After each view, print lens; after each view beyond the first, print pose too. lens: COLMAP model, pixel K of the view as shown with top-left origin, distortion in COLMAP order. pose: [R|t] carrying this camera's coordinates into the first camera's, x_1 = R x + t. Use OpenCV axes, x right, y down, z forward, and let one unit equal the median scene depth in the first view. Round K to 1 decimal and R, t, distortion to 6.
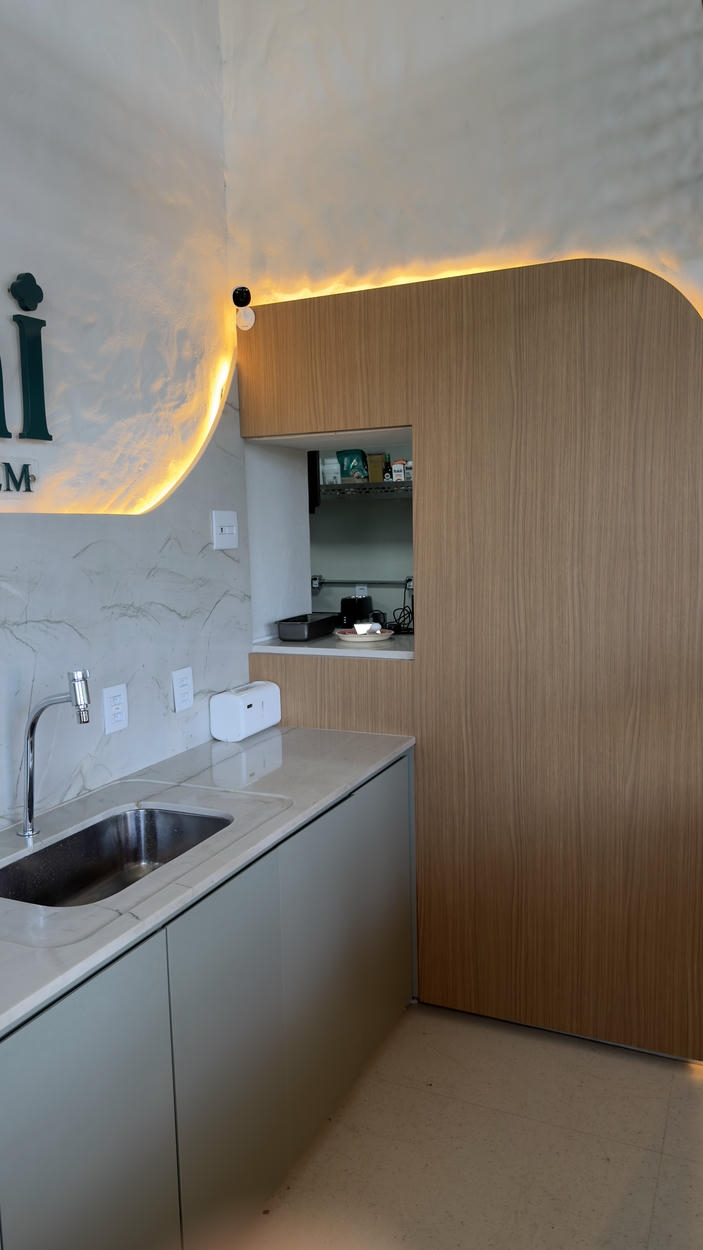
lens RADIAL K [[854.4, 0, 353.9], [0, 854.4, 630.2], [0, 0, 1]] dist [0.132627, -0.188784]
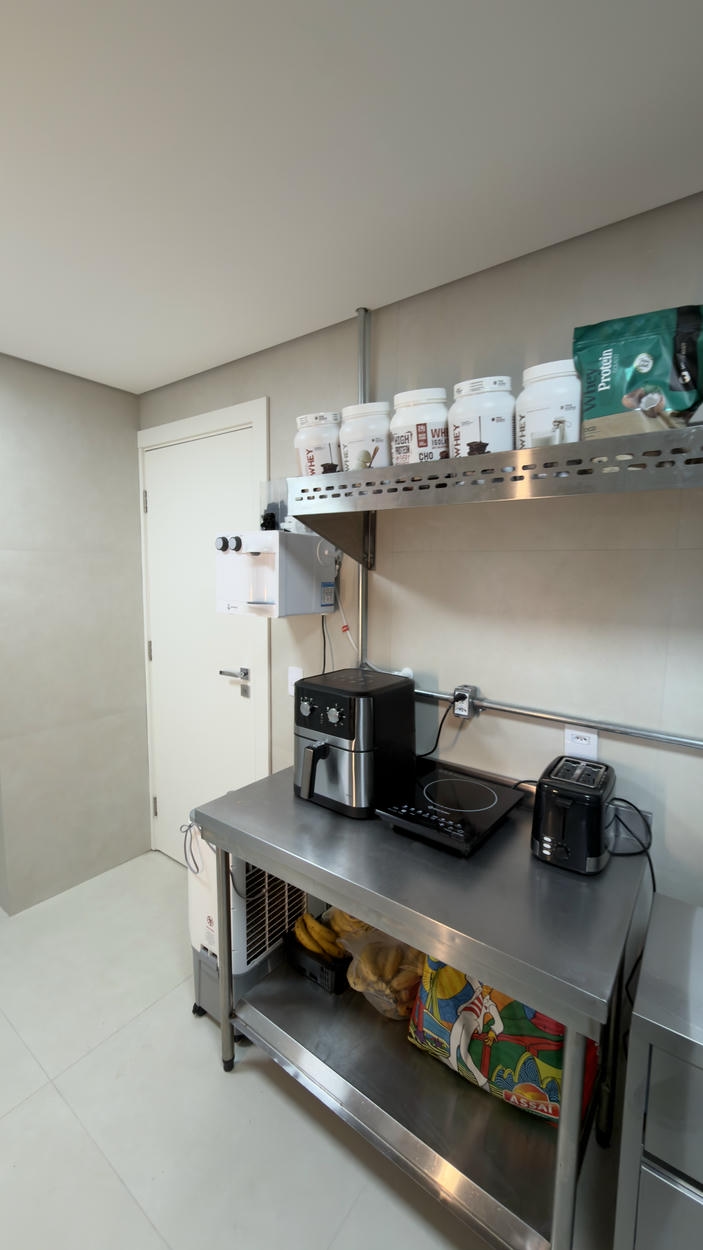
lens RADIAL K [[496.4, 0, 351.5], [0, 496.4, 625.0], [0, 0, 1]] dist [-0.002541, 0.000323]
pose [[0.976725, 0.057051, -0.206769, -0.054036], [-0.058553, 0.998284, -0.001148, -0.102127], [0.206349, 0.013228, 0.978389, 0.818011]]
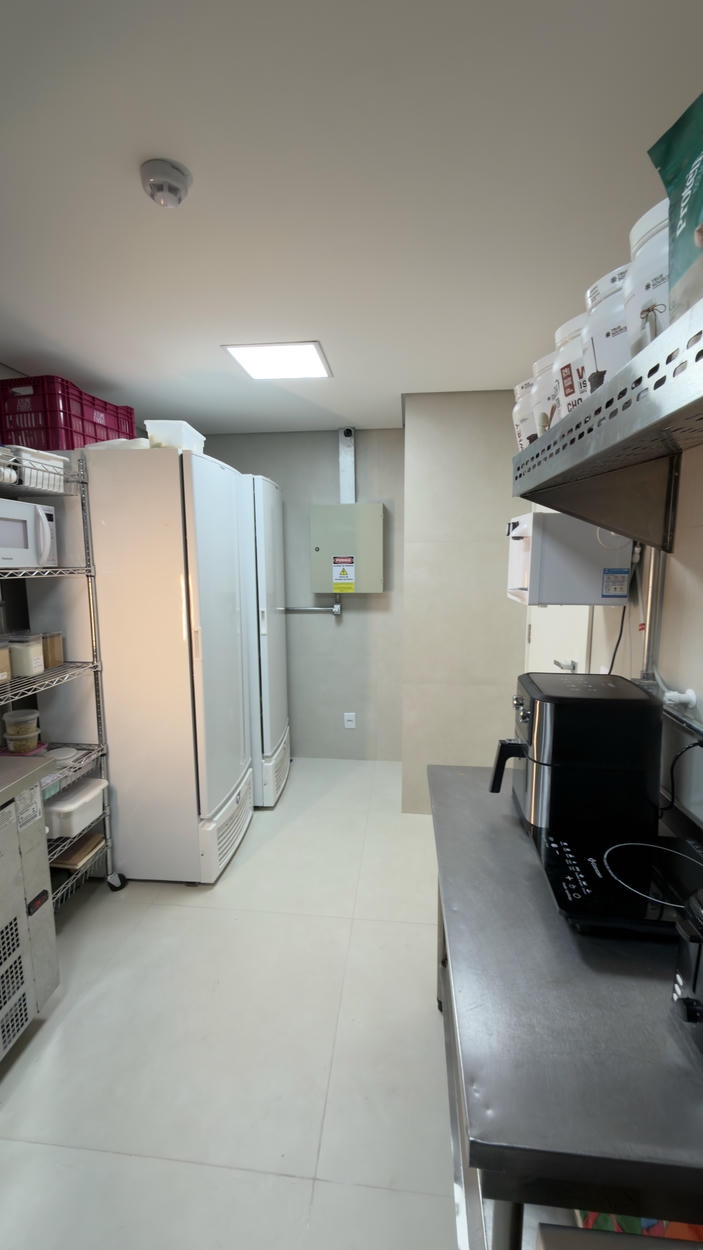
lens RADIAL K [[496.4, 0, 351.5], [0, 496.4, 625.0], [0, 0, 1]] dist [-0.002541, 0.000323]
pose [[0.312038, 0.152893, -0.937687, 0.071899], [-0.115959, 0.985716, 0.122137, -0.115460], [0.942967, 0.070622, 0.325310, 0.911905]]
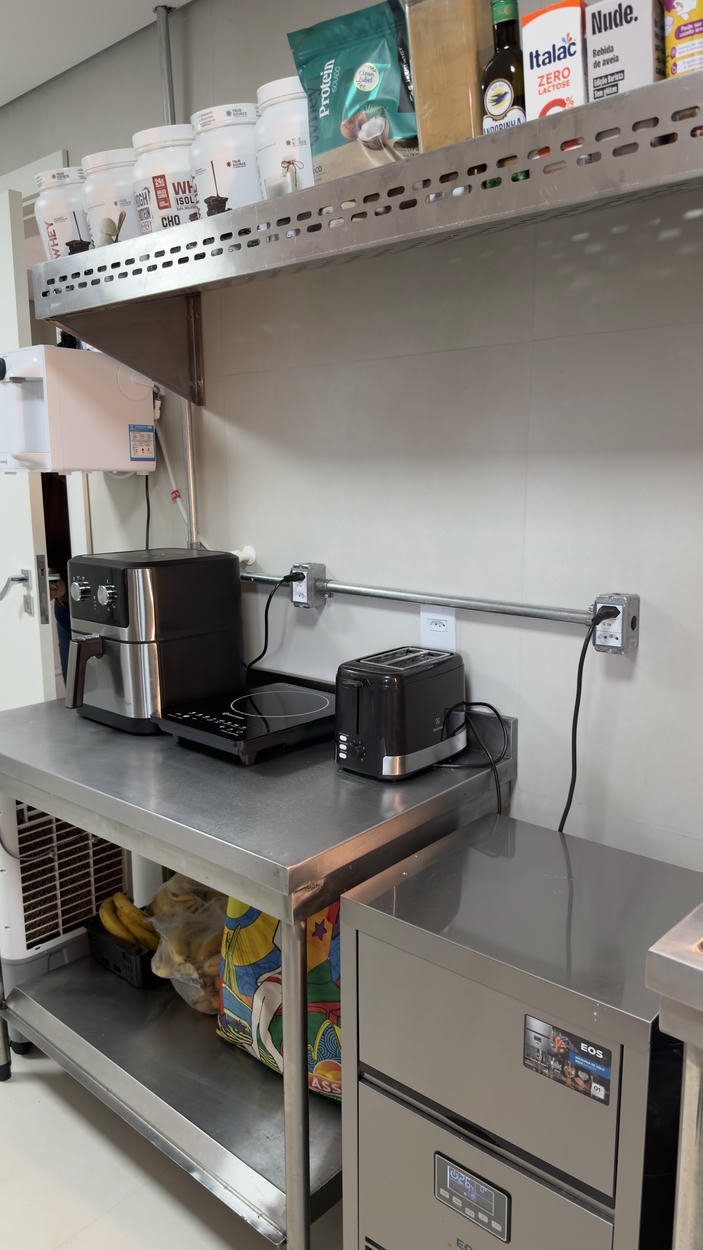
lens RADIAL K [[870.6, 0, 348.7], [0, 870.6, 621.5], [0, 0, 1]] dist [0.094638, -0.165152]
pose [[0.956507, 0.064055, -0.284591, 0.068923], [-0.047245, 0.996730, 0.065550, -0.071927], [0.287859, -0.049253, 0.956405, 0.776500]]
